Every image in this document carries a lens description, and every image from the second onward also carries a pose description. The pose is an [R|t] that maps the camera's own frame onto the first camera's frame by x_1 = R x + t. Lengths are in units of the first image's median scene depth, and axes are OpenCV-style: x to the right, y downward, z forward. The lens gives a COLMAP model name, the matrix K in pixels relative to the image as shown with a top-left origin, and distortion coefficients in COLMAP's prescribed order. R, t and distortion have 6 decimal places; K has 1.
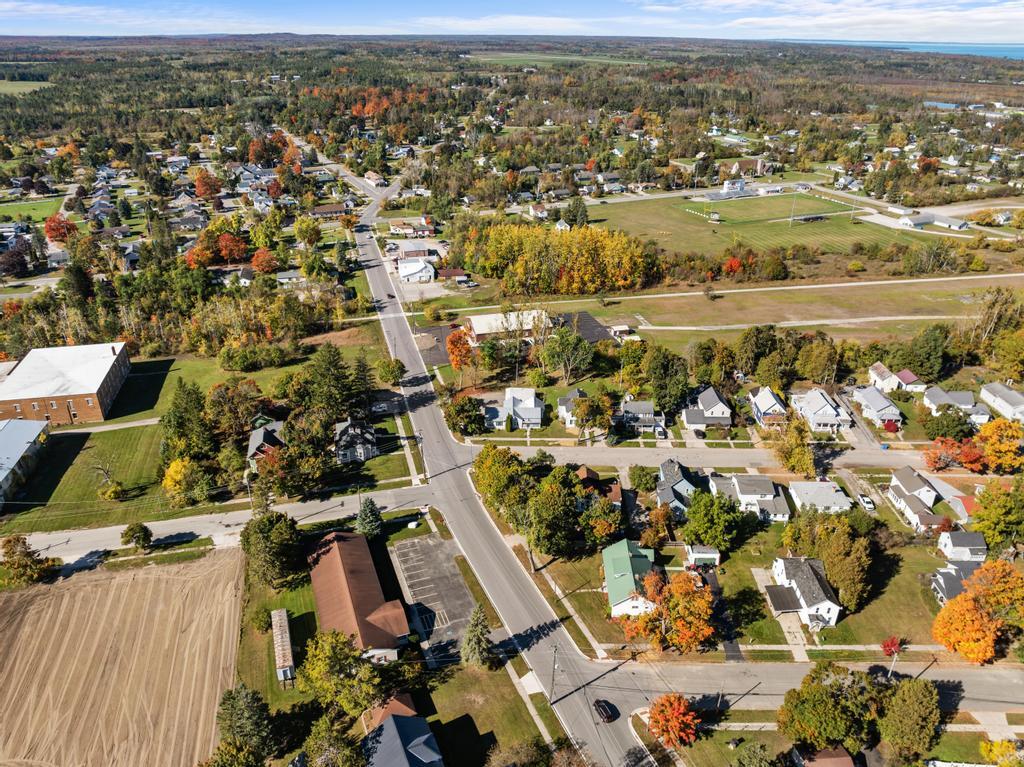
lens RADIAL K [[721.8, 0, 512.0], [0, 721.8, 383.5], [0, 0, 1]] dist [-0.030227, -0.003688]
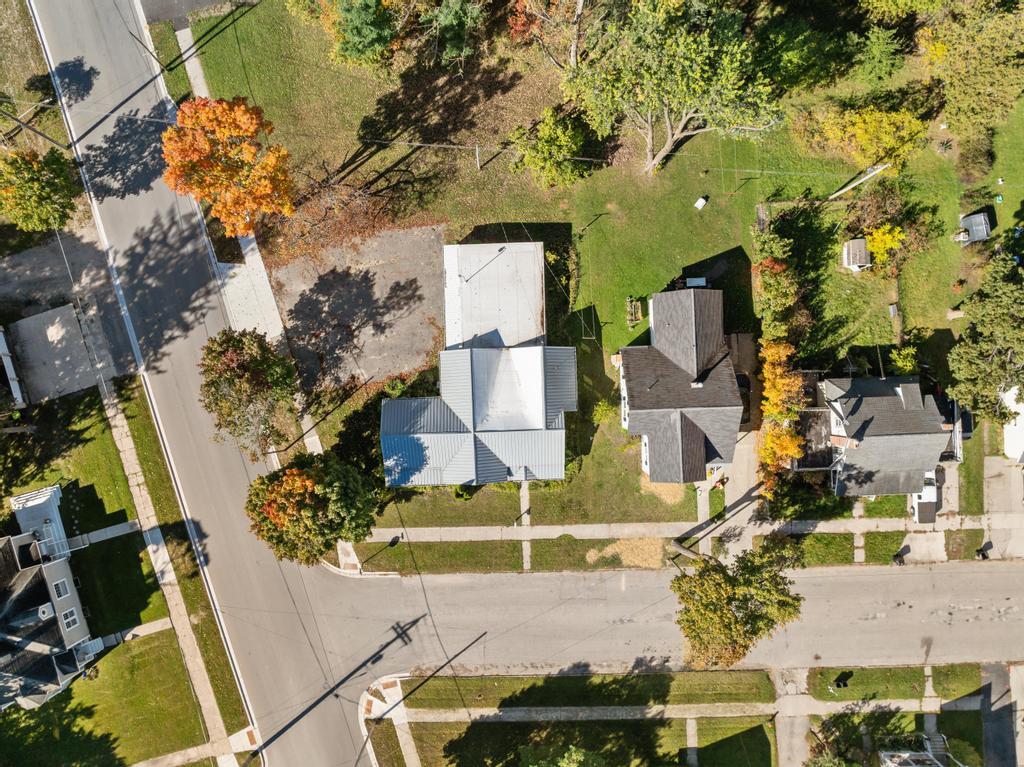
lens RADIAL K [[721.8, 0, 512.0], [0, 721.8, 383.5], [0, 0, 1]] dist [-0.030227, -0.003688]
pose [[0.999187, -0.038408, -0.012244, 0.023975], [0.028003, 0.442810, 0.896178, -0.255159], [-0.028999, -0.895792, 0.443526, 0.926724]]
